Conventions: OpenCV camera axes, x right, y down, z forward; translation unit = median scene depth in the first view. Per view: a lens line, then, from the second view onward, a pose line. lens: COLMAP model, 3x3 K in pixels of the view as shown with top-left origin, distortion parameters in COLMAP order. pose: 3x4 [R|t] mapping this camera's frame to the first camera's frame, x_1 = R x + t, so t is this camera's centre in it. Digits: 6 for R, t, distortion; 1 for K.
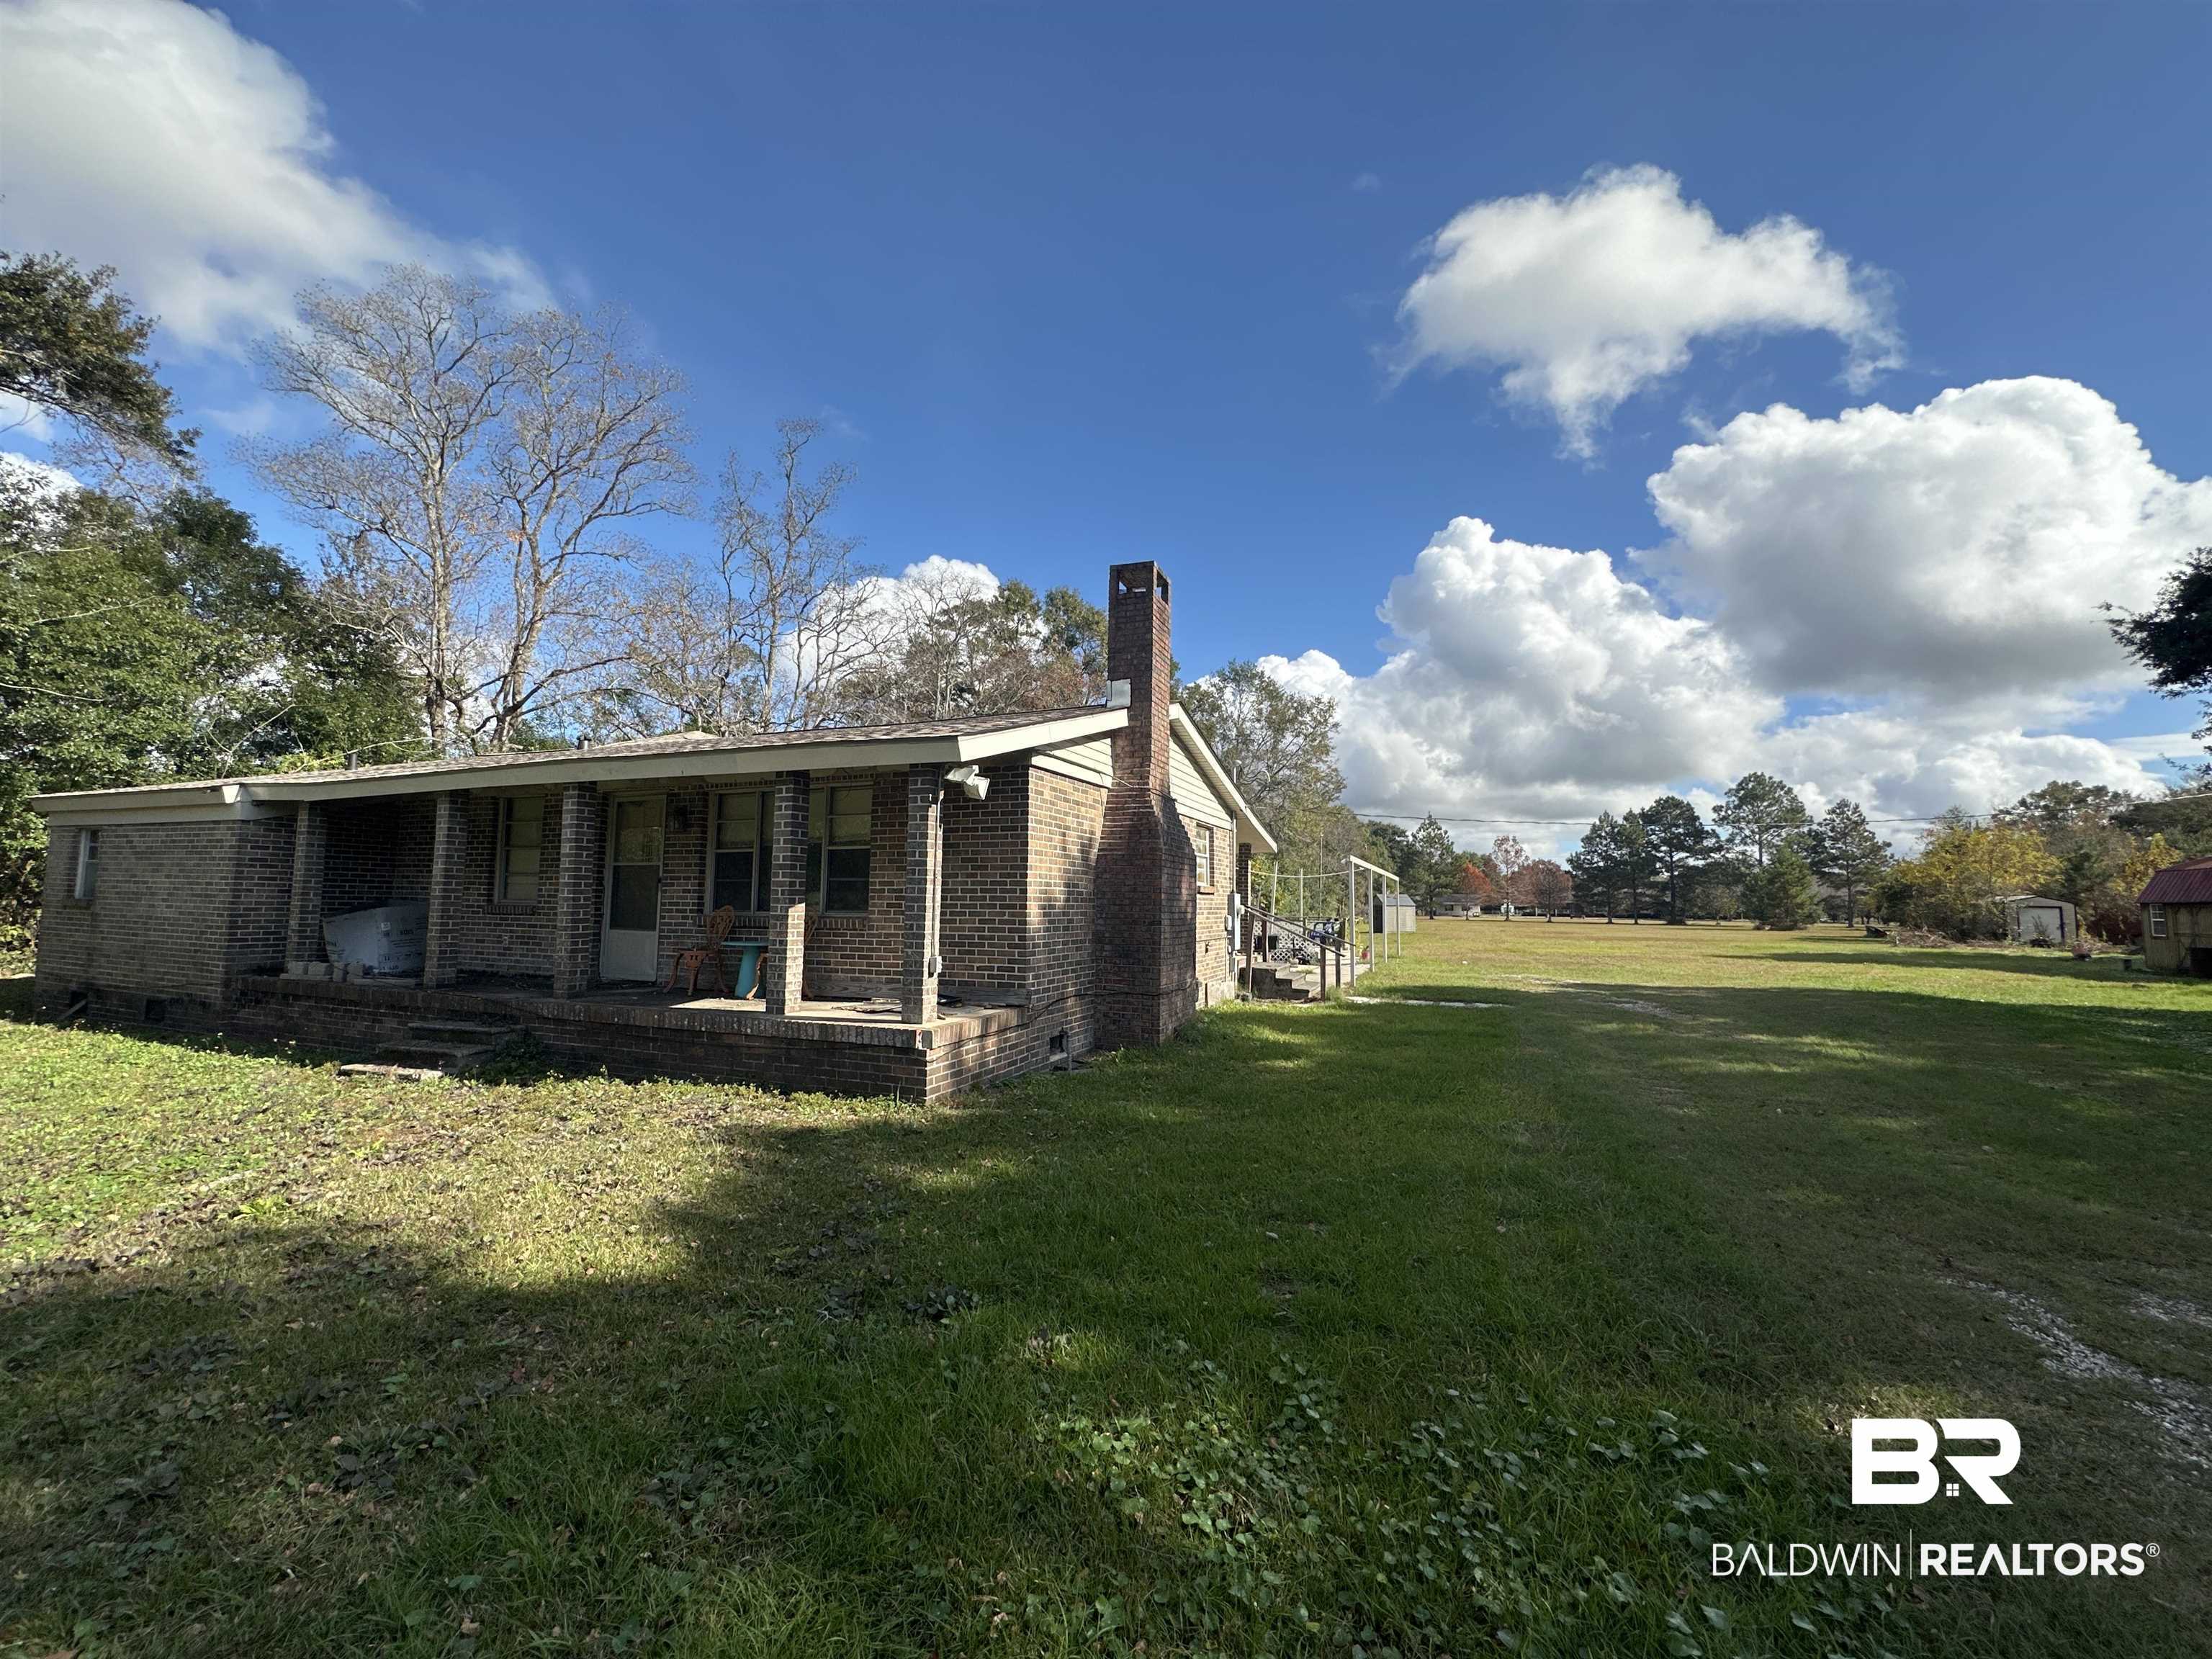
lens RADIAL K [[881.8, 0, 1104.4], [0, 881.8, 829.4], [0, 0, 1]] dist [-0.003131, 0.000589]
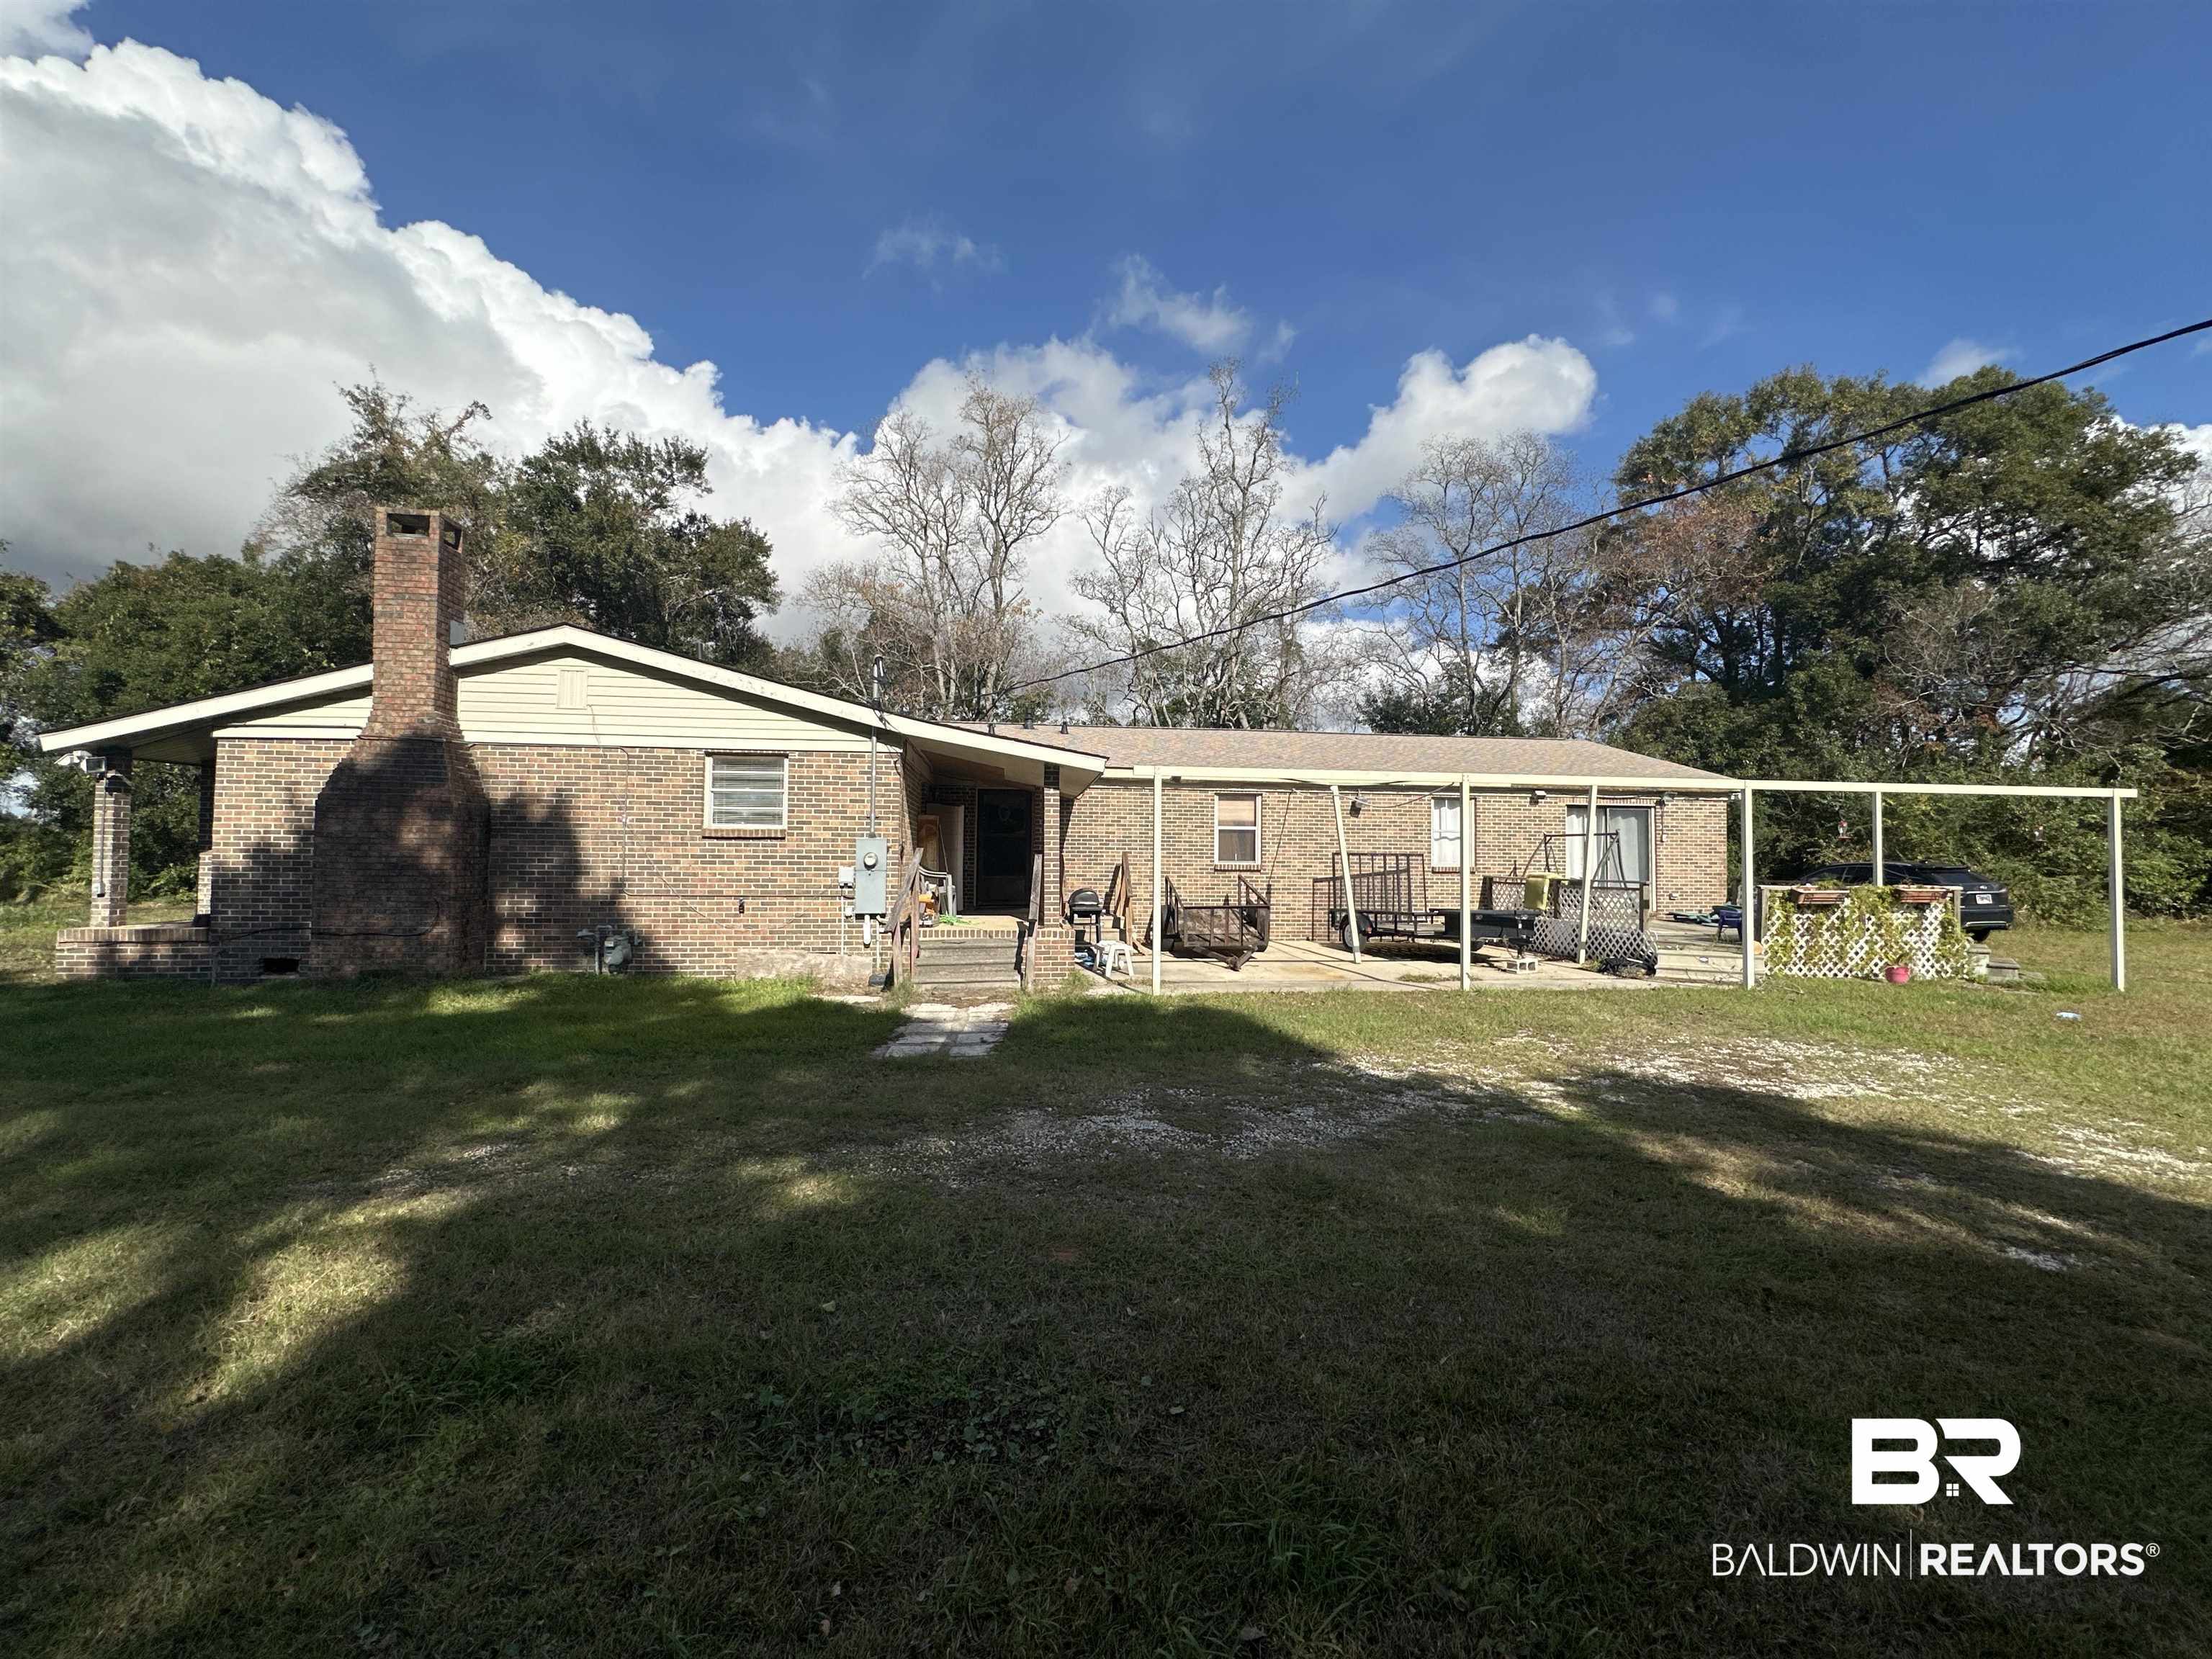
lens RADIAL K [[881.8, 0, 1104.0], [0, 881.8, 835.4], [0, 0, 1]] dist [-0.003131, 0.000589]
pose [[0.488381, -0.029912, -0.872118, 0.533100], [0.070082, 0.997529, 0.005032, 0.048542], [0.869812, -0.063577, 0.489271, 0.486304]]
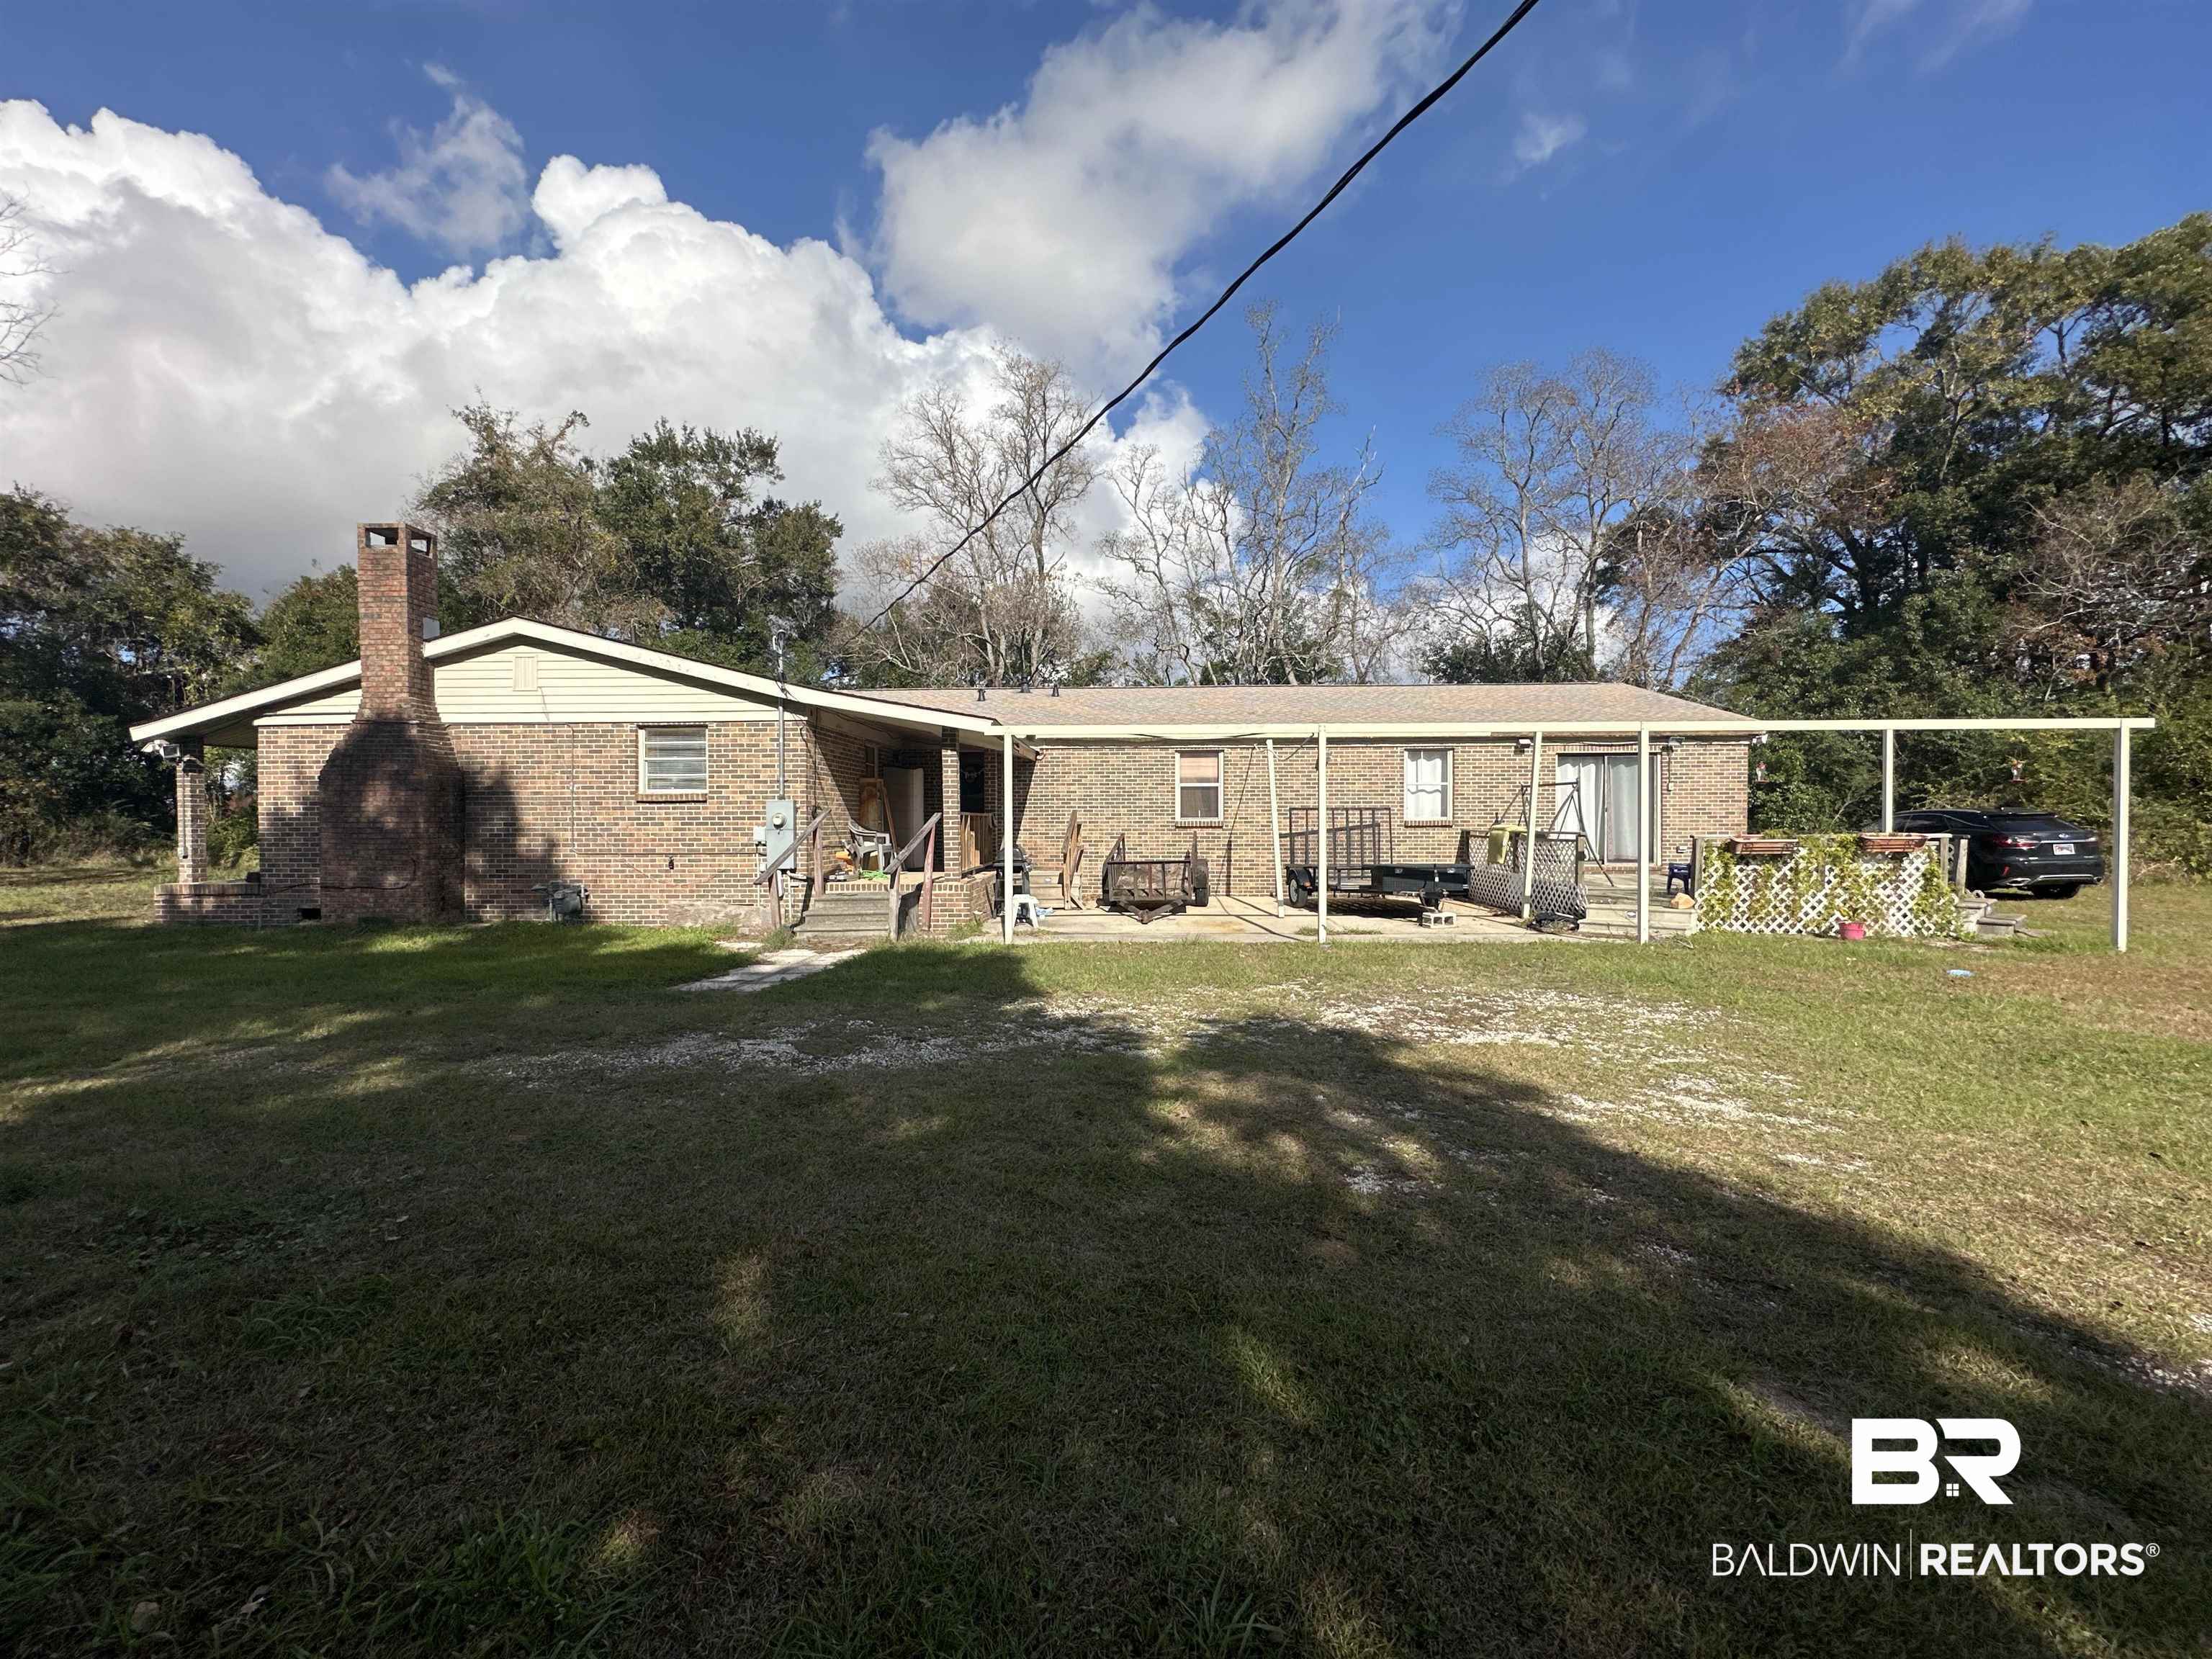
lens RADIAL K [[881.8, 0, 1103.2], [0, 881.8, 834.1], [0, 0, 1]] dist [-0.003131, 0.000589]
pose [[0.346827, 0.000955, -0.937928, 0.606945], [0.087546, 0.995601, 0.033386, 0.062463], [0.933834, -0.093691, 0.345218, 0.602616]]
